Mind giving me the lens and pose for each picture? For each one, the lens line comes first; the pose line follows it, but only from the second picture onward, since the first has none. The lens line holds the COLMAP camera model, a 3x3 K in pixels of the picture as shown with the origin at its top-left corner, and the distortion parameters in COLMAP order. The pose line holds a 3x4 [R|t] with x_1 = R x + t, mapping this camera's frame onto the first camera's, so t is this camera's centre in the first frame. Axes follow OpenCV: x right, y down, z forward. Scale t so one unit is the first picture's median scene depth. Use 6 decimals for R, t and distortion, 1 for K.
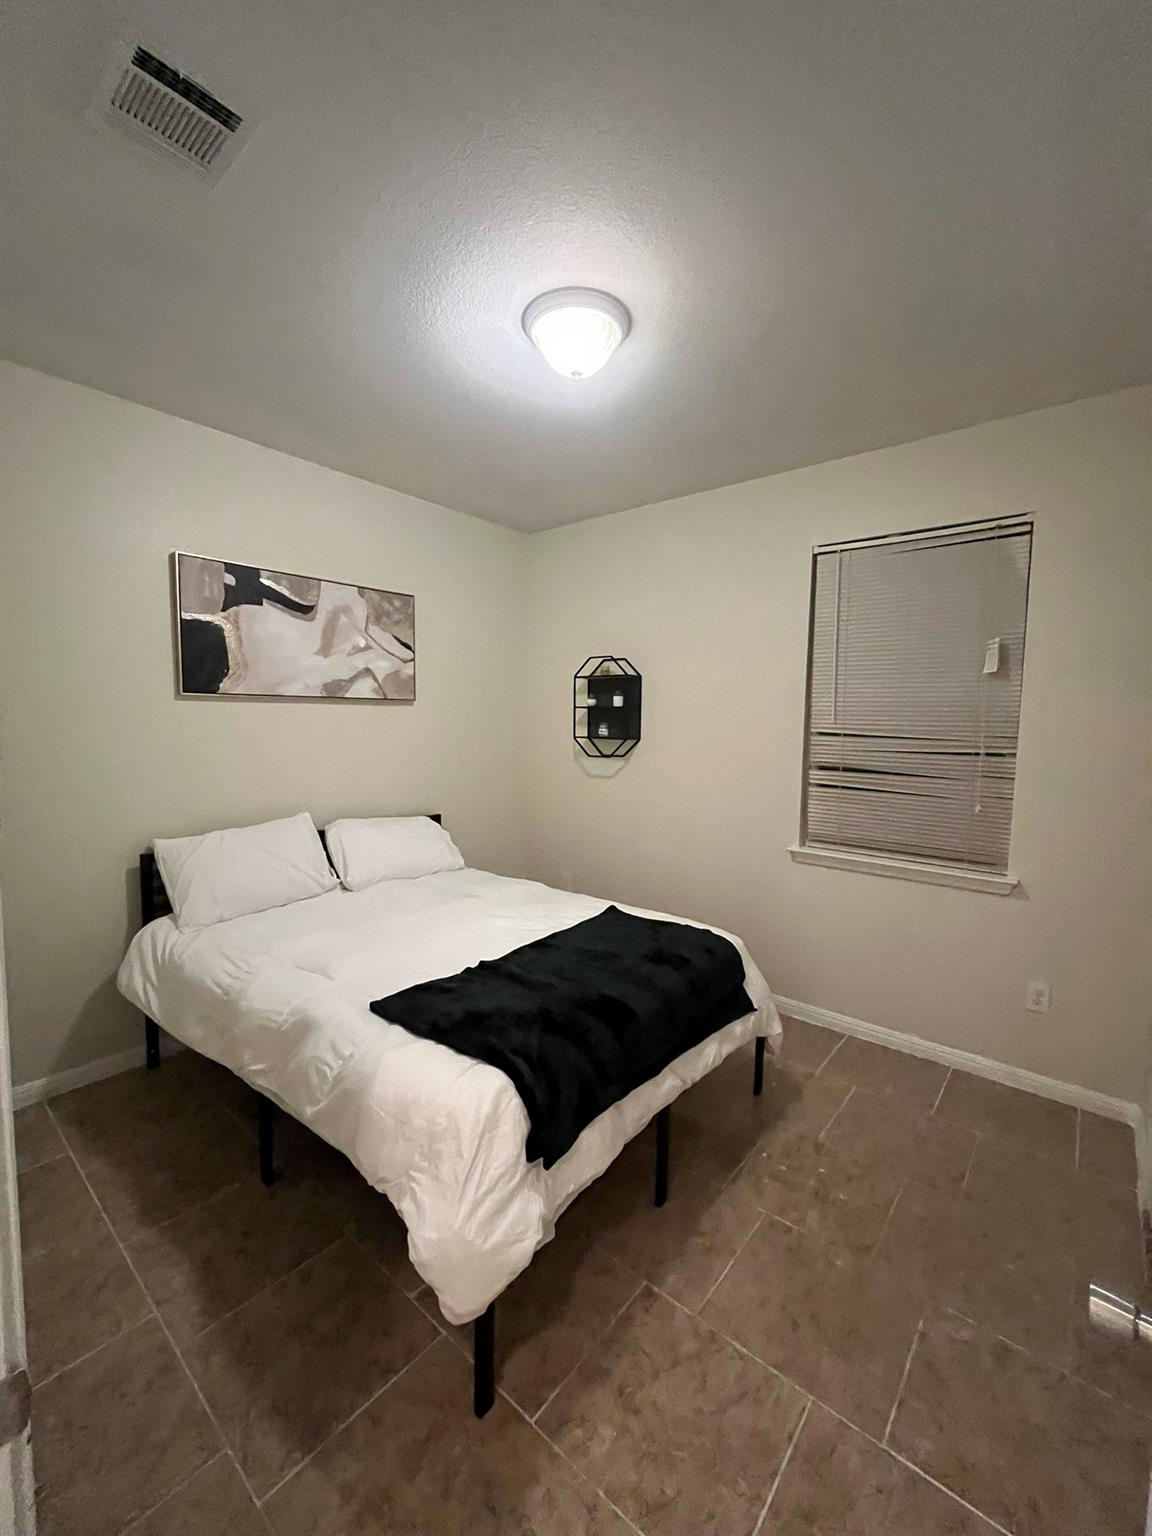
lens RADIAL K [[622.3, 0, 577.5], [0, 622.3, 765.9], [0, 0, 1]] dist [-0.002823, -0.000569]
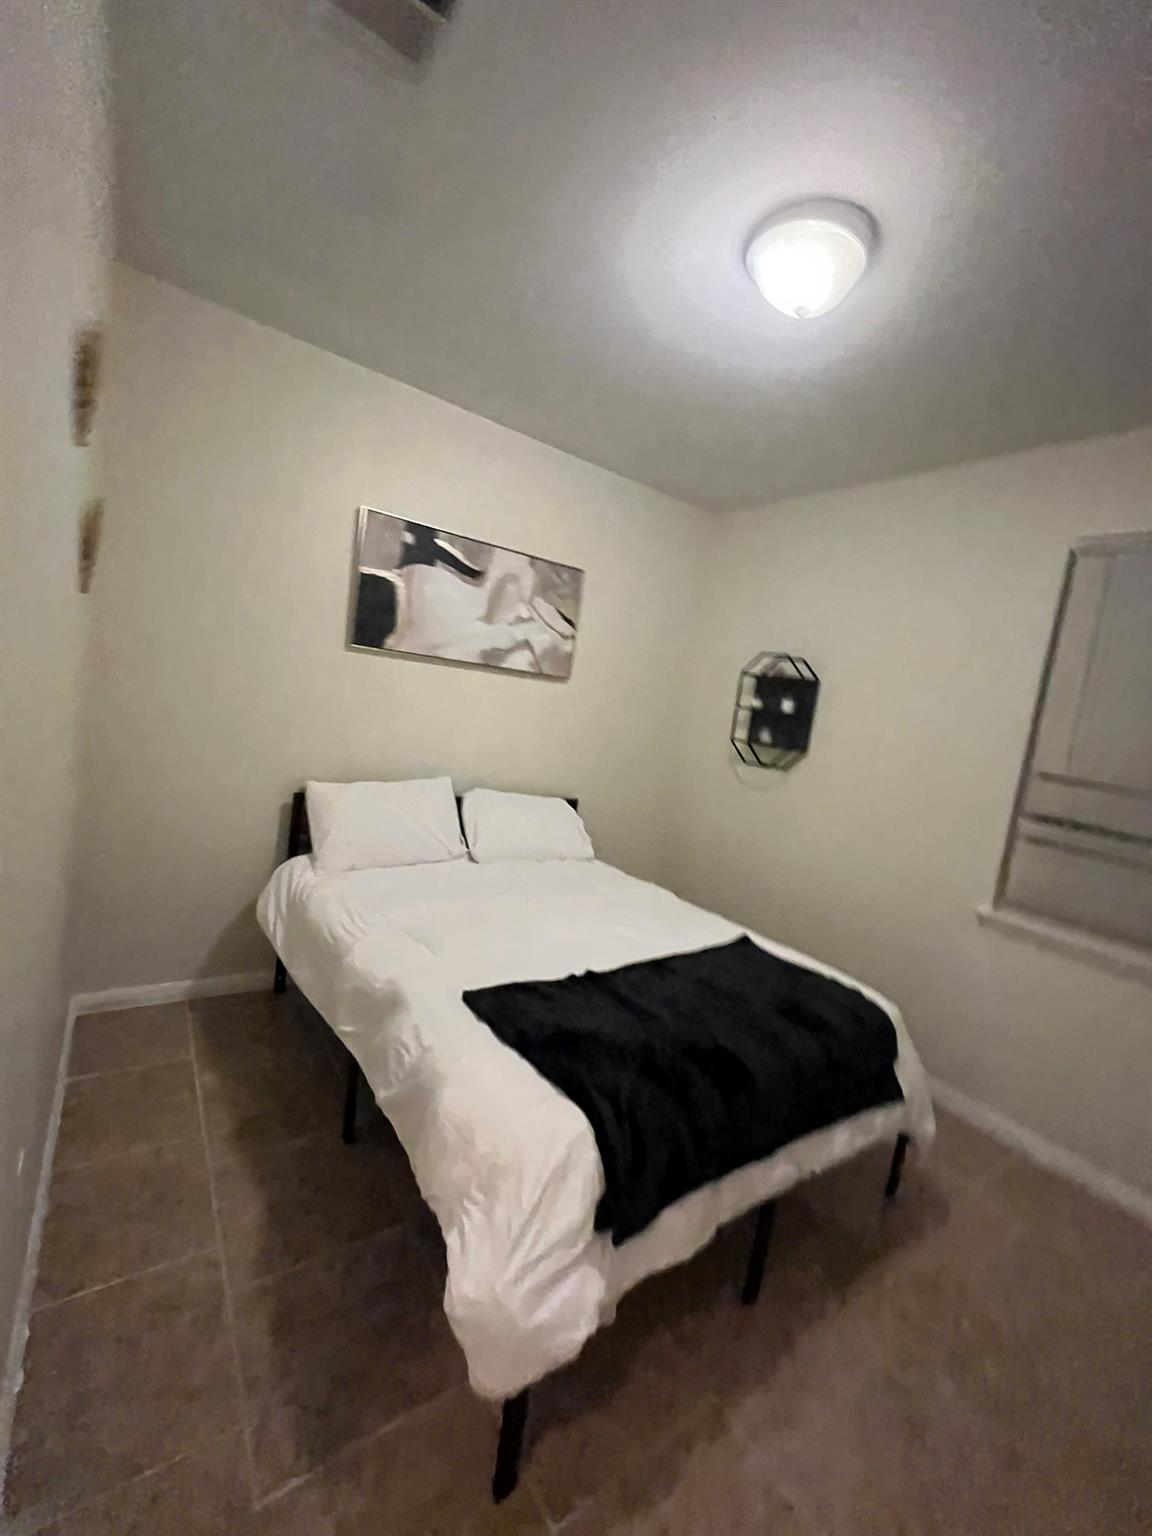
lens RADIAL K [[622.3, 0, 580.4], [0, 622.3, 768.2], [0, 0, 1]] dist [-0.002823, -0.000569]
pose [[0.960870, 0.148291, -0.233962, 0.002951], [-0.144470, 0.988942, 0.033484, -0.003927], [0.236340, 0.001626, 0.971669, 0.101936]]
